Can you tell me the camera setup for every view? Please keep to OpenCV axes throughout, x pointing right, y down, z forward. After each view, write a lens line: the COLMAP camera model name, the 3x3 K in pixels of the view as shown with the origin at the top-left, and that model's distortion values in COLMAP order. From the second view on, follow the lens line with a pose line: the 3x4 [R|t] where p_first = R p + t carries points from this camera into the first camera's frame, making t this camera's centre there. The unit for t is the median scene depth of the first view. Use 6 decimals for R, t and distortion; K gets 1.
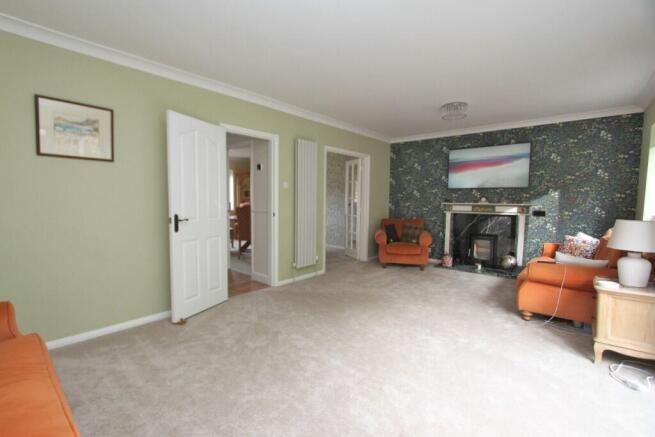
lens RADIAL K [[302.2, 0, 311.7], [0, 302.2, 224.0], [0, 0, 1]] dist [-0.018815, 0.000653]
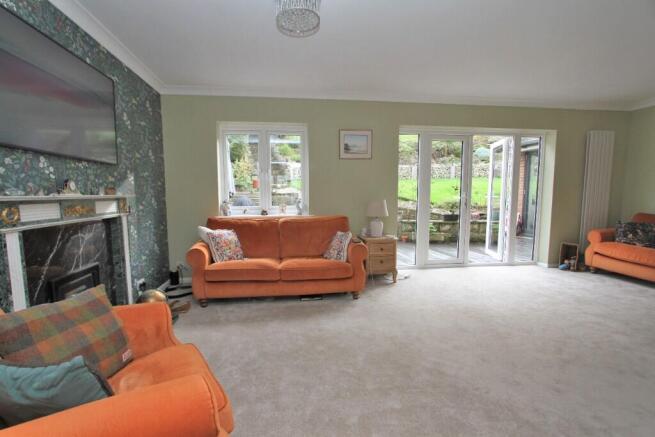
lens RADIAL K [[302.2, 0, 311.7], [0, 302.2, 224.0], [0, 0, 1]] dist [-0.018815, 0.000653]
pose [[-0.747893, -0.074815, 0.659589, 0.073099], [0.048400, 0.984838, 0.166587, -0.082595], [-0.662052, 0.156514, -0.732933, 1.095883]]
